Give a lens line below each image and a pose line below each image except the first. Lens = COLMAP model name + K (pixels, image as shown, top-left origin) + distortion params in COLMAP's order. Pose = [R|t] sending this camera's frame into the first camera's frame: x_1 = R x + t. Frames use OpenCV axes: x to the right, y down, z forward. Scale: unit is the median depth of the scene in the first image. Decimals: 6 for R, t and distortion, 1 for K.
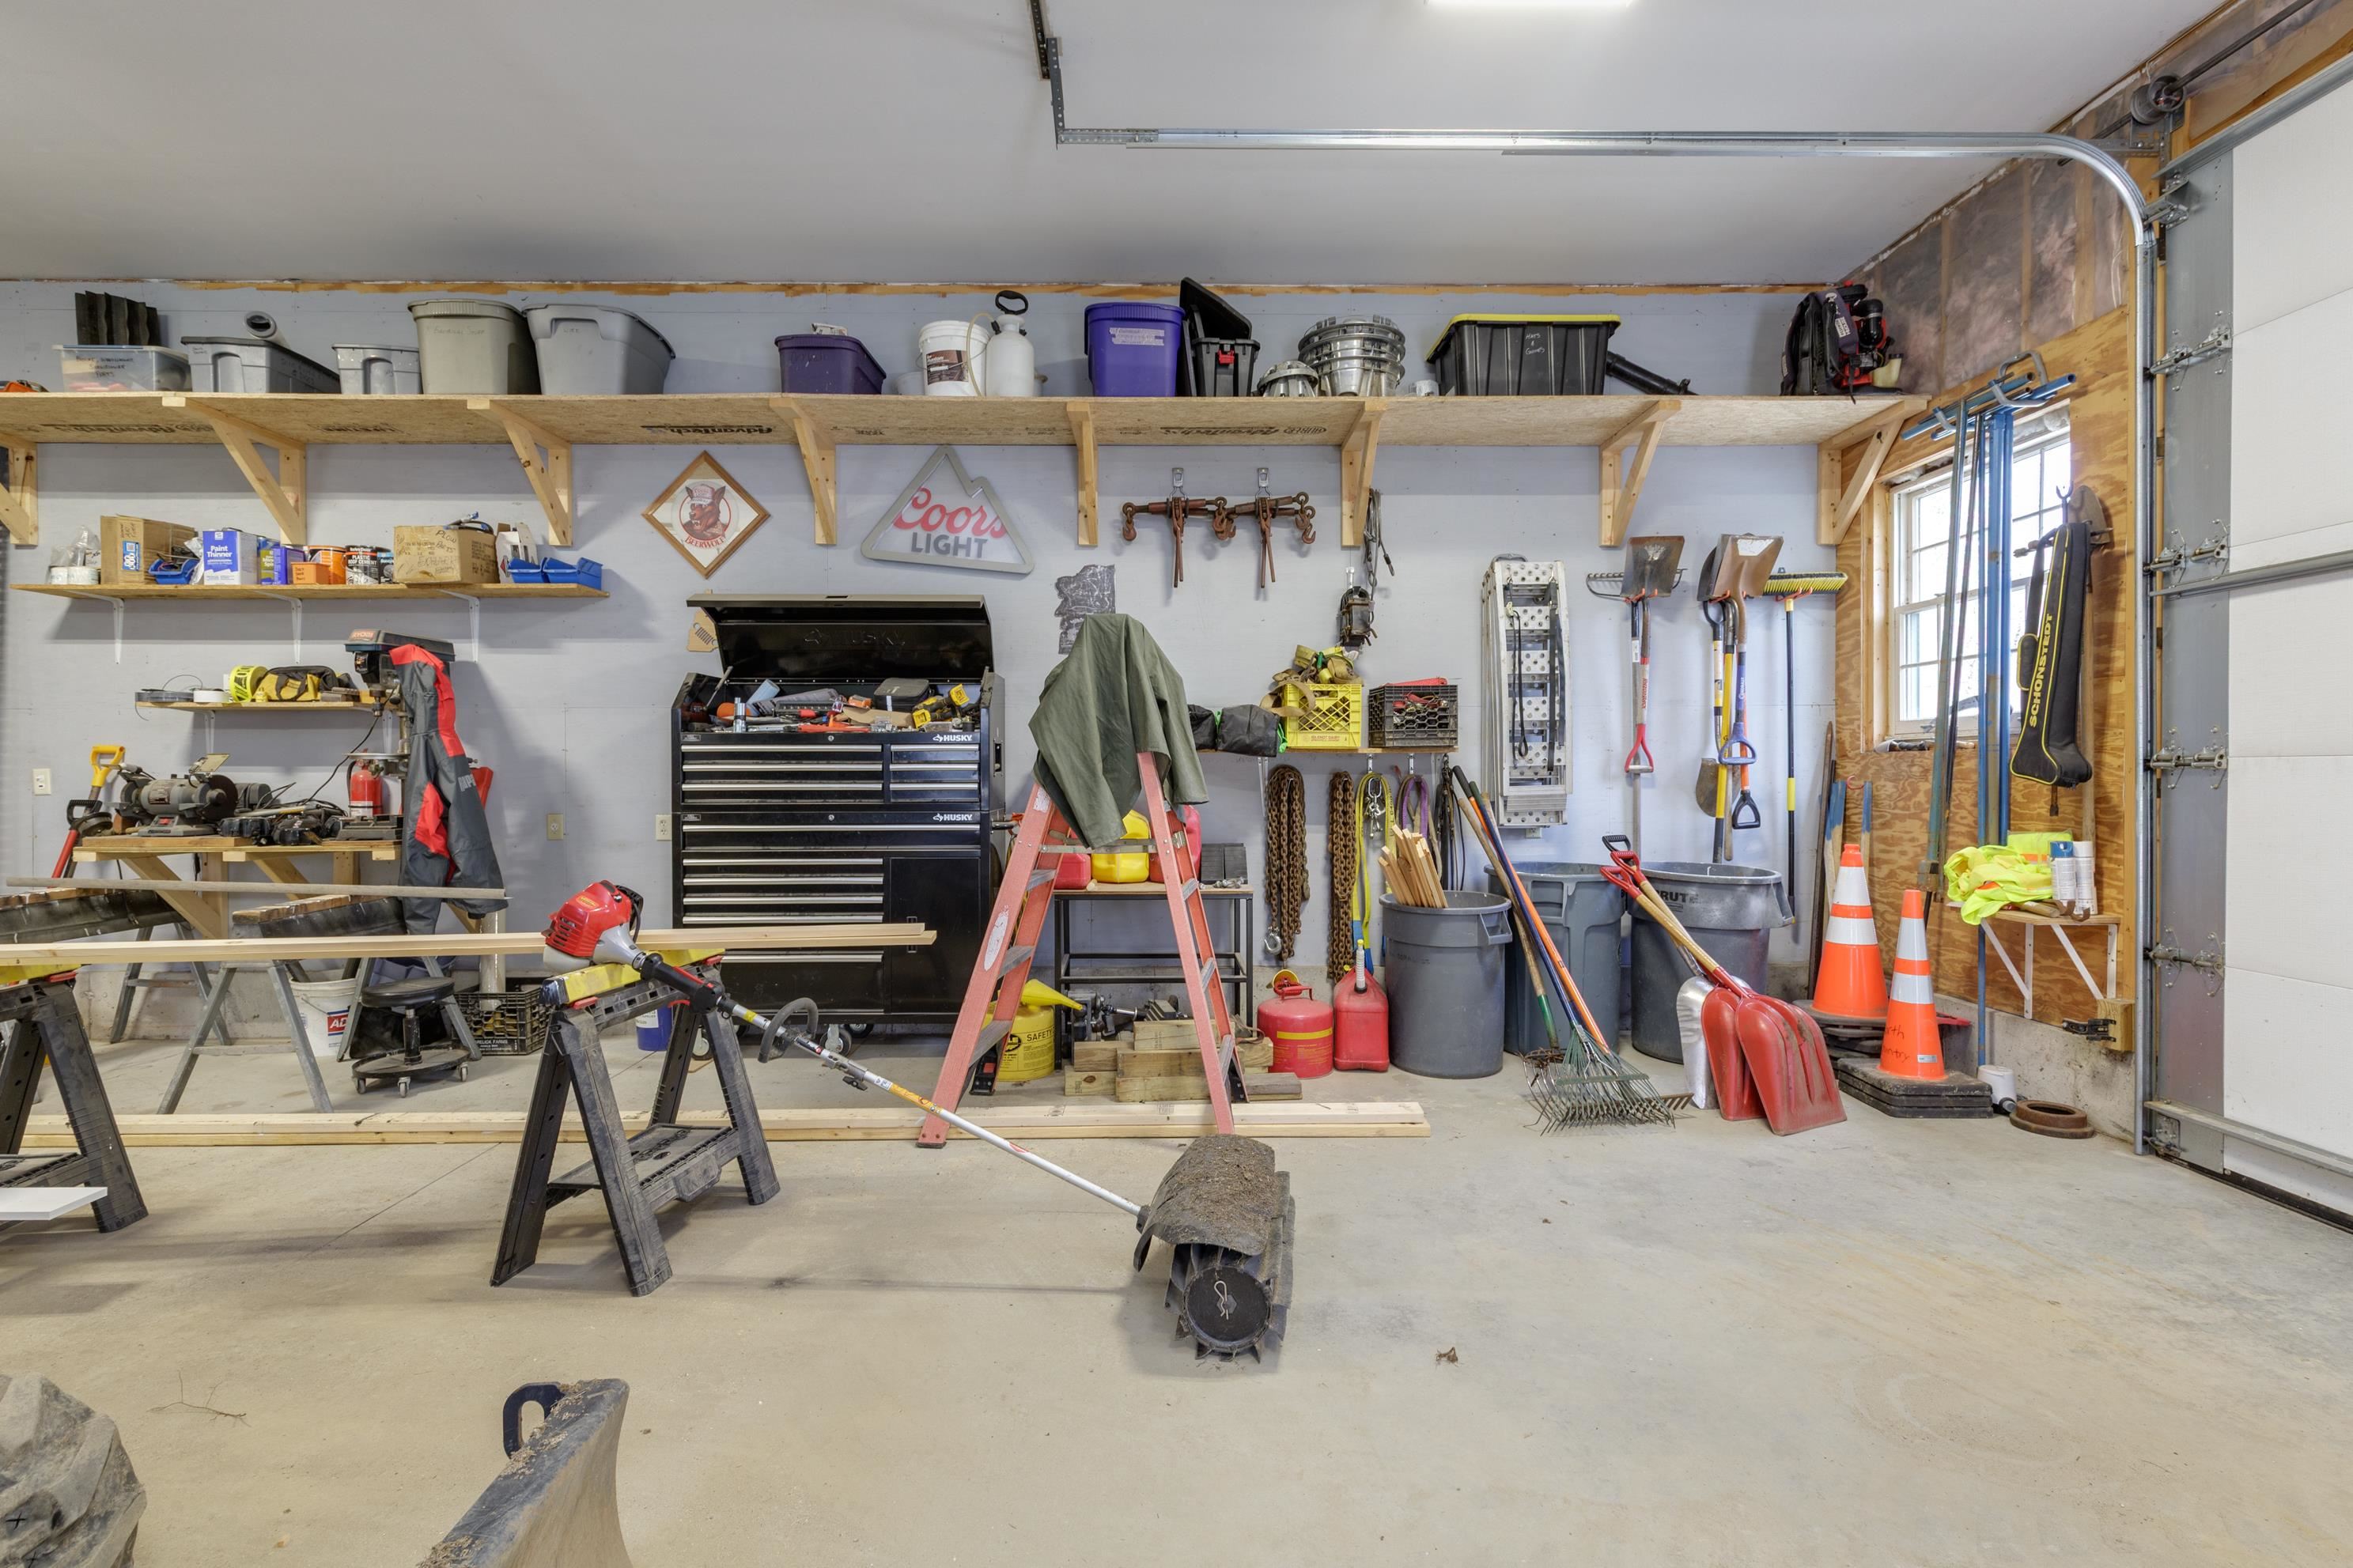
lens RADIAL K [[1060.4, 0, 1170.7], [0, 1060.4, 781.4], [0, 0, 1]] dist [0.010198, -0.002619]
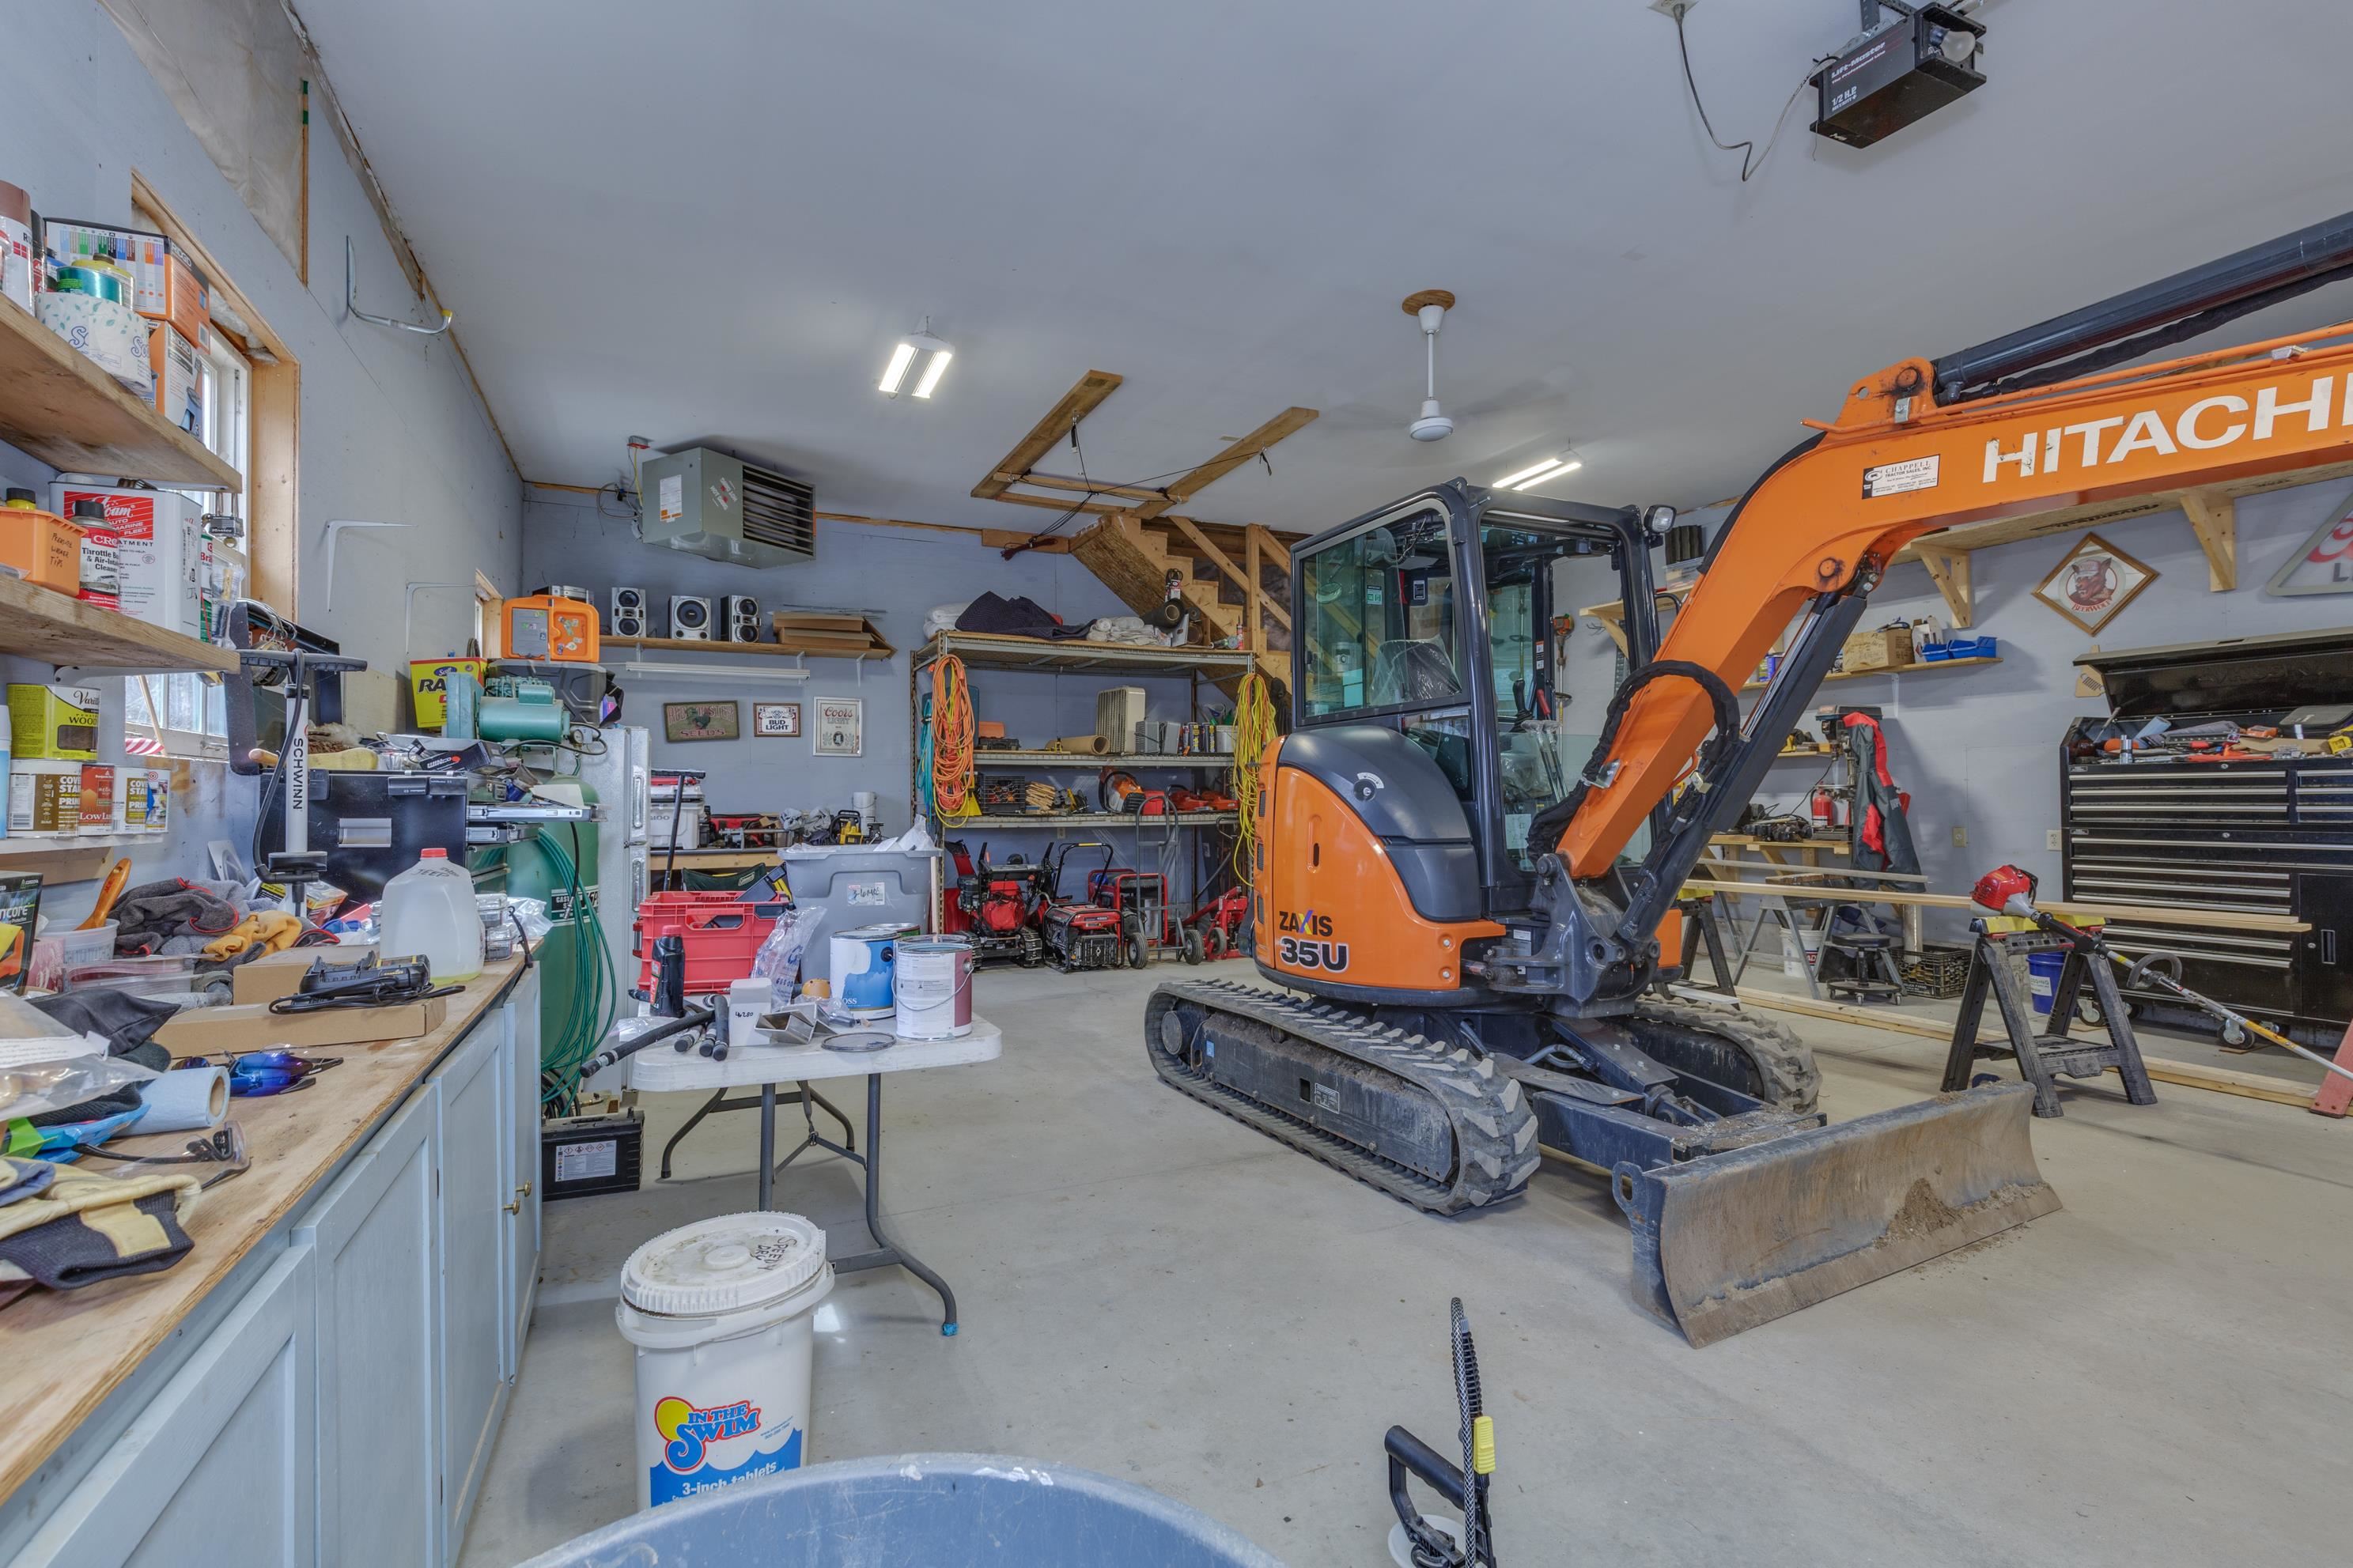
lens RADIAL K [[1060.4, 0, 1166.9], [0, 1060.4, 783.5], [0, 0, 1]] dist [0.010198, -0.002619]
pose [[0.416830, -0.014224, -0.908873, 0.246557], [0.001065, 0.999885, -0.015160, -0.005404], [0.908984, 0.005351, 0.416797, -0.508264]]
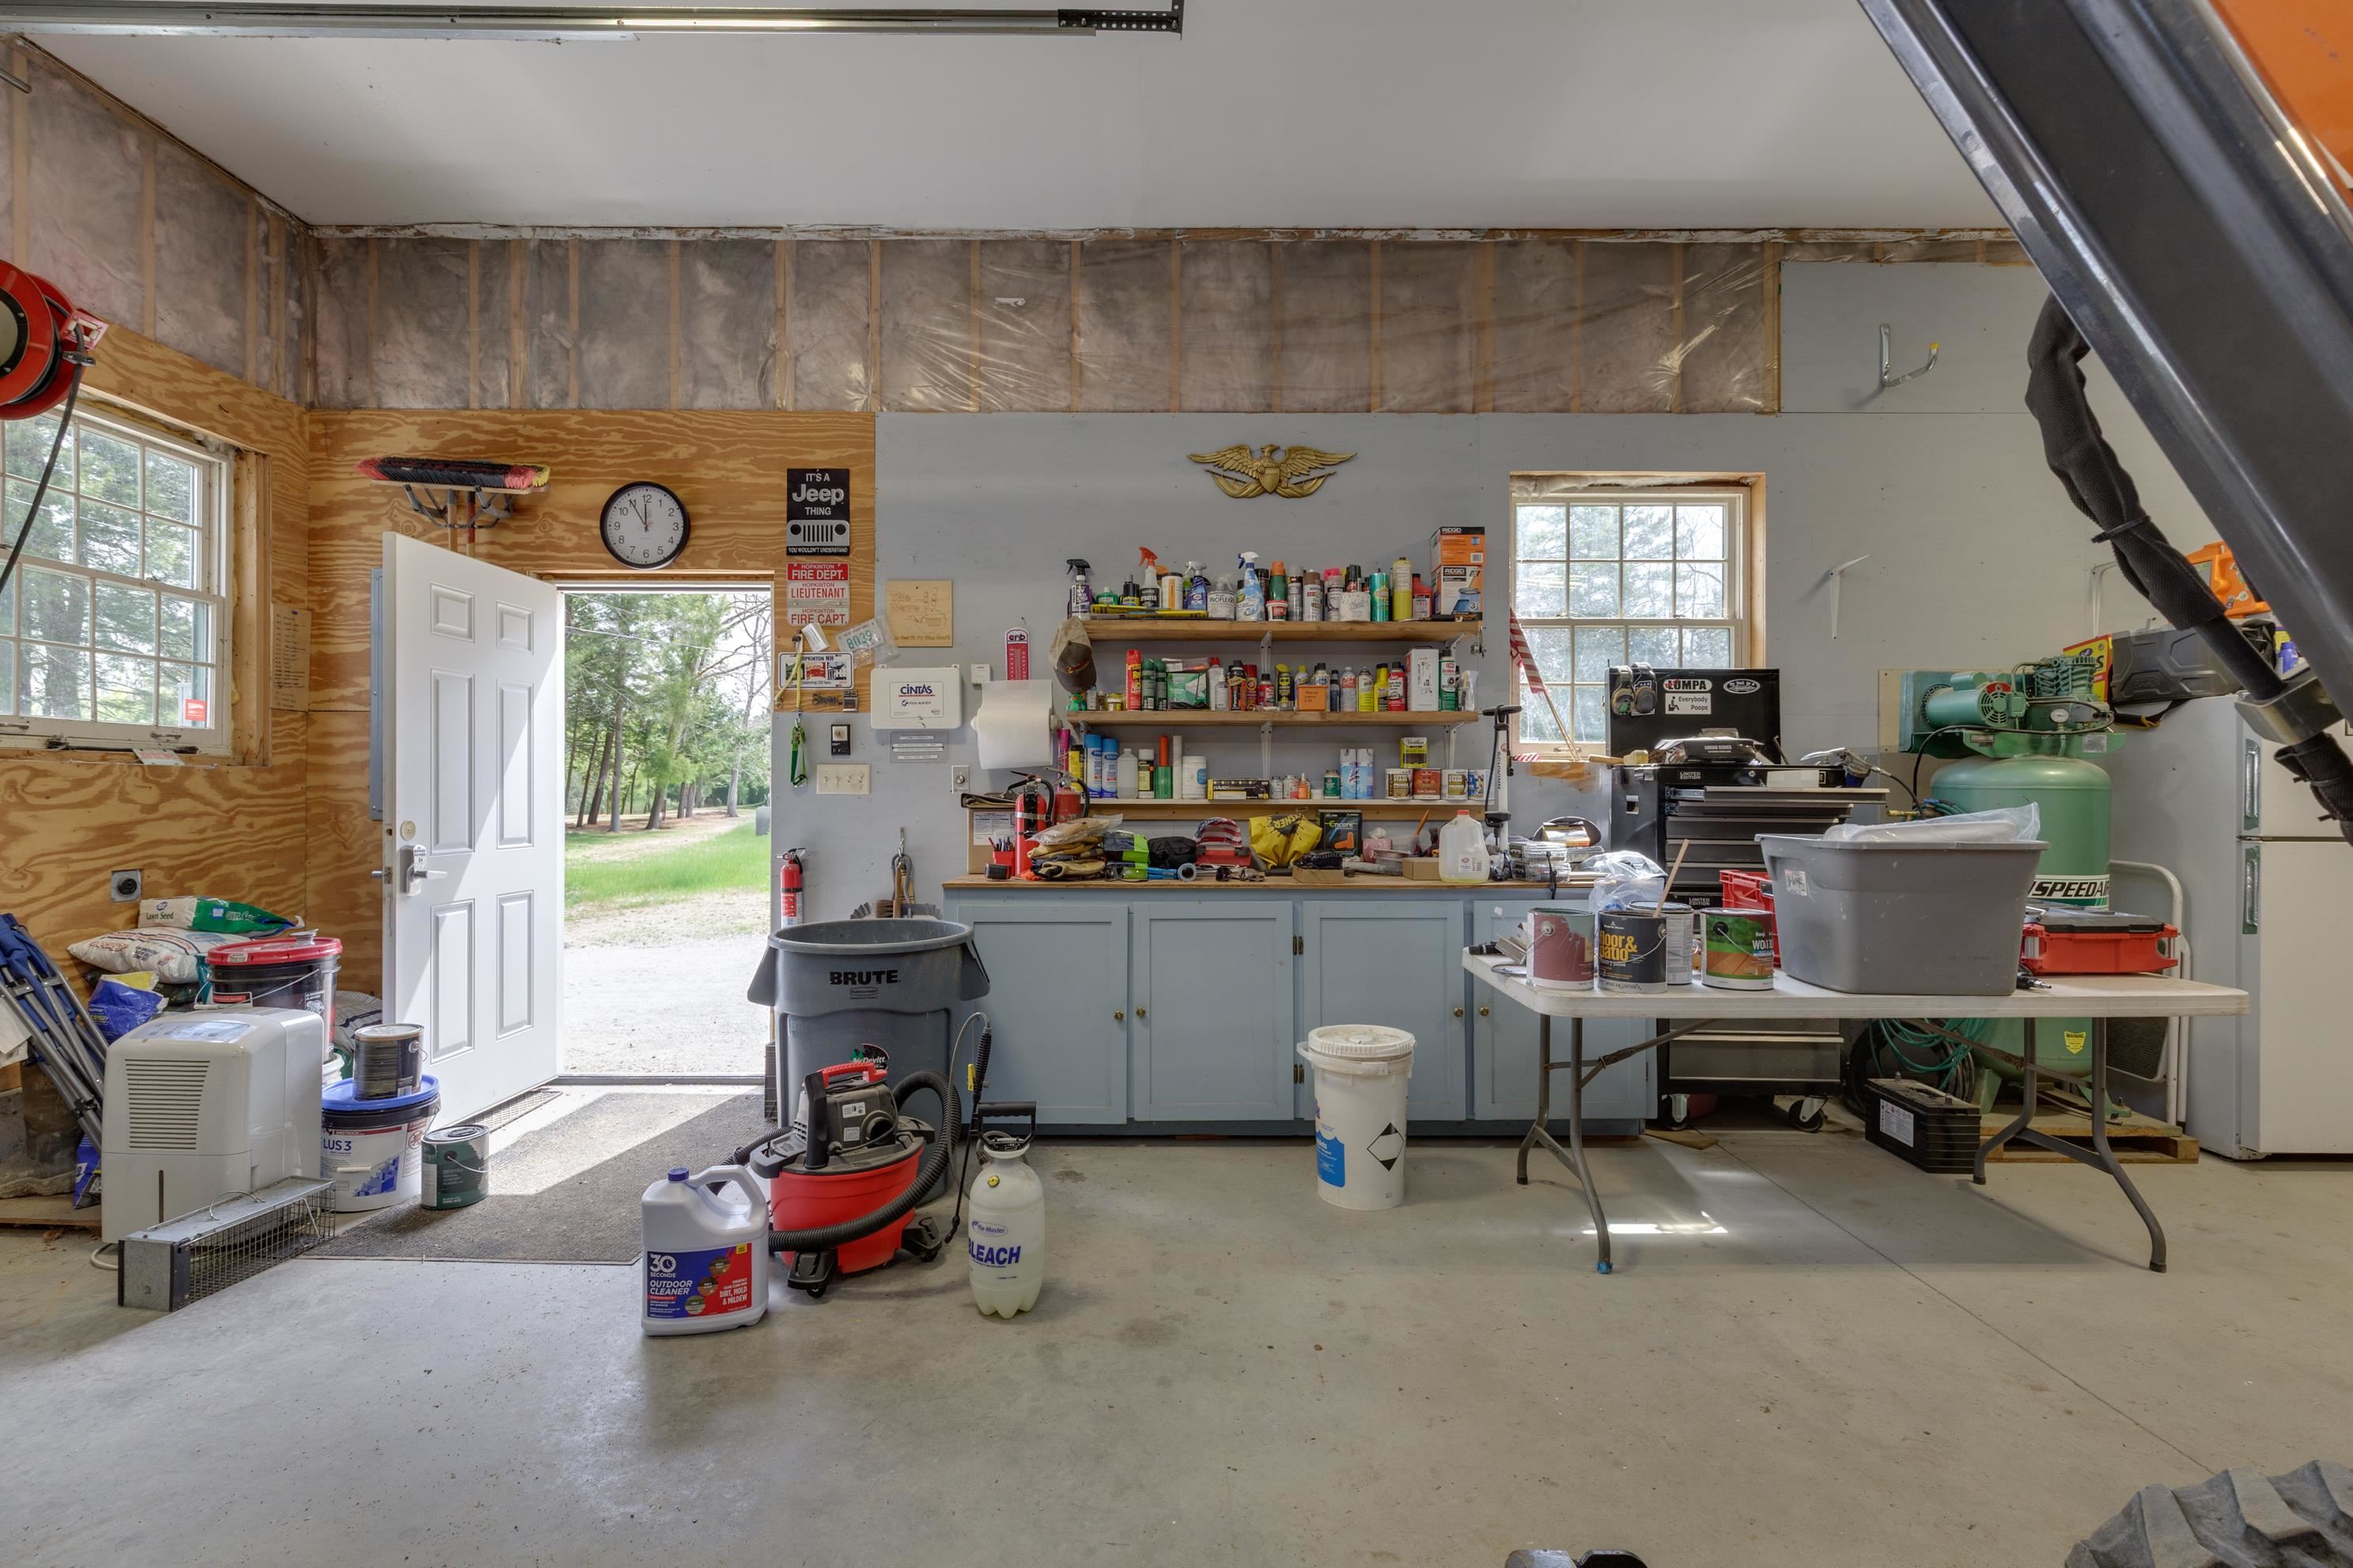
lens RADIAL K [[1060.4, 0, 1174.6], [0, 1060.4, 791.6], [0, 0, 1]] dist [0.010198, -0.002619]
pose [[-0.999800, -0.004546, 0.019468, -0.178854], [-0.004560, 0.999989, -0.000636, 0.003644], [-0.019465, -0.000725, -0.999810, 0.478117]]
